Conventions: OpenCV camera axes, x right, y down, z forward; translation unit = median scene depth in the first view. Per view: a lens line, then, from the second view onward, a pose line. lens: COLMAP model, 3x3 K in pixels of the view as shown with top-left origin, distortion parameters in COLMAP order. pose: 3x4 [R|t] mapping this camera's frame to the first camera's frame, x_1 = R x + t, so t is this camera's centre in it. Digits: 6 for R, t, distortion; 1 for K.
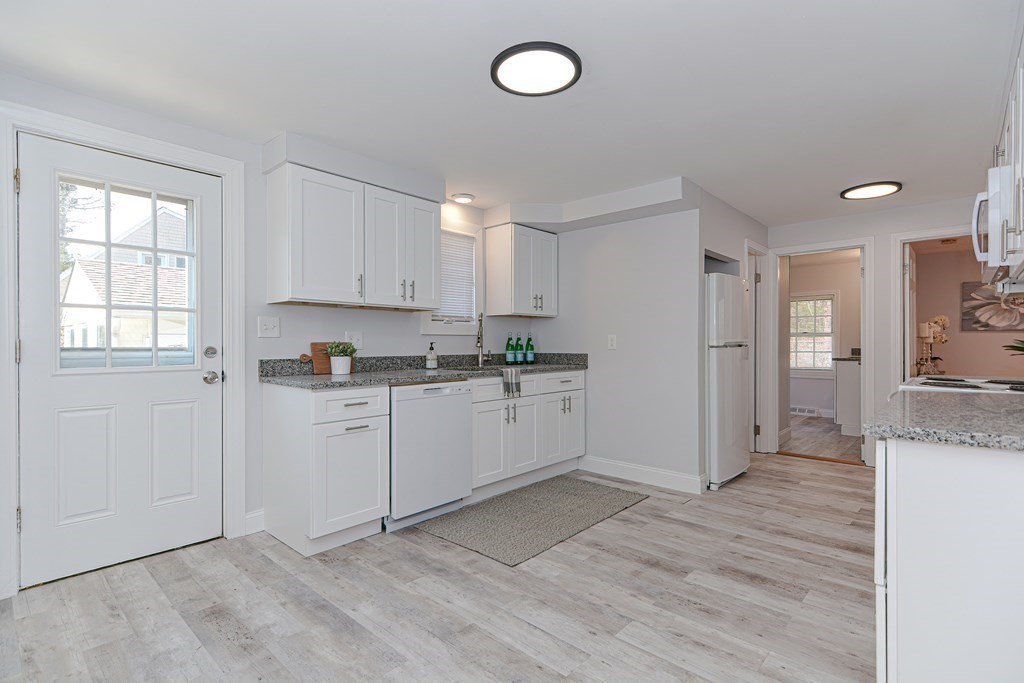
lens RADIAL K [[493.0, 0, 513.5], [0, 493.0, 342.4], [0, 0, 1]] dist [0.011002, -0.007557]
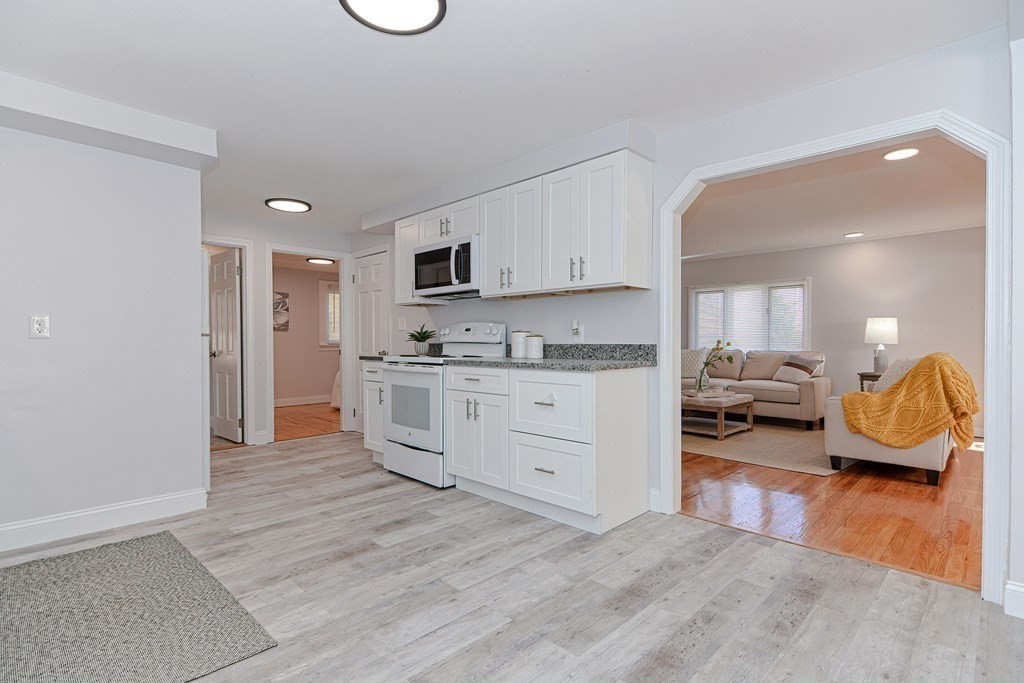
lens RADIAL K [[493.0, 0, 514.4], [0, 493.0, 340.6], [0, 0, 1]] dist [0.011002, -0.007557]
pose [[0.043050, 0.002819, 0.999069, -0.456604], [0.005251, 0.999982, -0.003048, 0.024149], [-0.999059, 0.005377, 0.043034, 0.430683]]
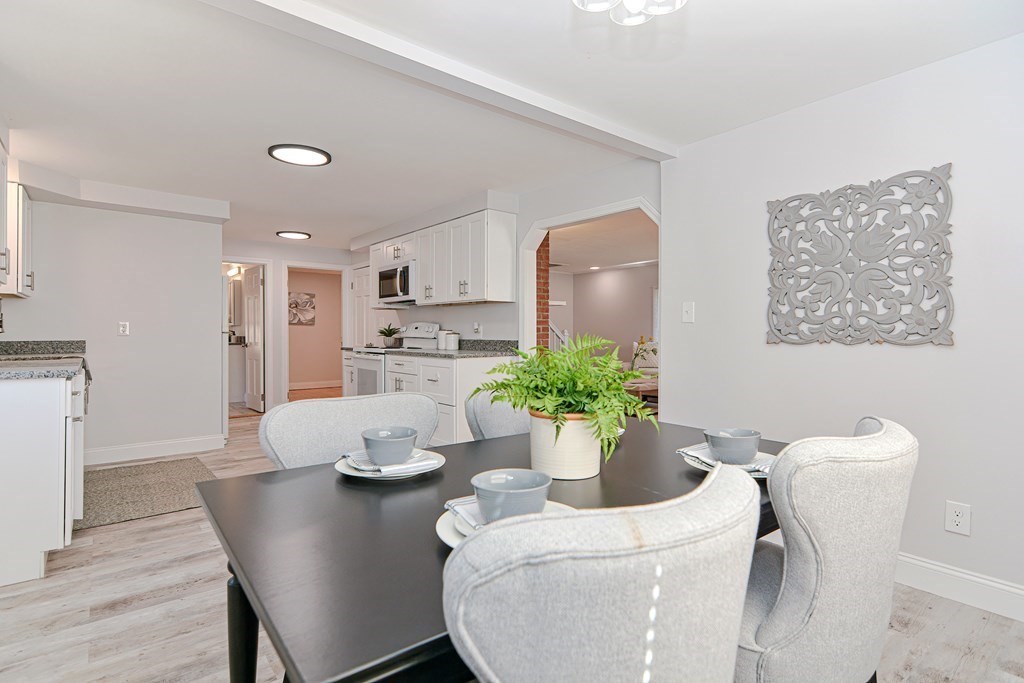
lens RADIAL K [[493.0, 0, 516.6], [0, 493.0, 331.4], [0, 0, 1]] dist [0.011002, -0.007557]
pose [[0.143271, 0.003917, 0.989676, -0.791973], [0.000954, 0.999991, -0.004096, 0.011743], [-0.989683, 0.001531, 0.143266, 0.062315]]
